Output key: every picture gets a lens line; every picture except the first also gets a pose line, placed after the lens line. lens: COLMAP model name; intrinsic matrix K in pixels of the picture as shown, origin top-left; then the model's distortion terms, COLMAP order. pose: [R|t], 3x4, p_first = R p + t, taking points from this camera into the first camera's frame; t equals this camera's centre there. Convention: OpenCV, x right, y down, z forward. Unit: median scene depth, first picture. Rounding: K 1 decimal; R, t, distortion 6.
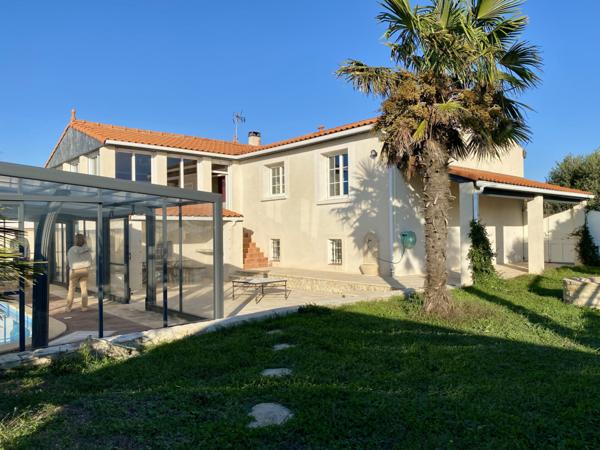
lens RADIAL K [[448.1, 0, 302.2], [0, 448.1, 225.2], [0, 0, 1]] dist [0.009736, -0.009157]
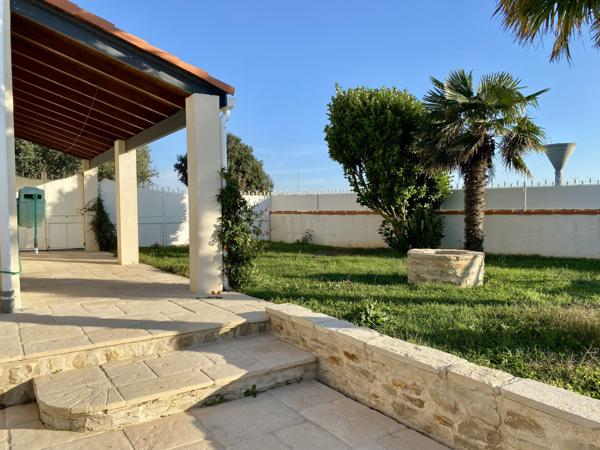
lens RADIAL K [[448.1, 0, 300.1], [0, 448.1, 225.0], [0, 0, 1]] dist [0.009736, -0.009157]
pose [[0.105347, -0.016157, 0.994304, -0.177196], [-0.010932, 0.999789, 0.017405, 0.057384], [-0.994375, -0.012703, 0.105148, 1.108247]]
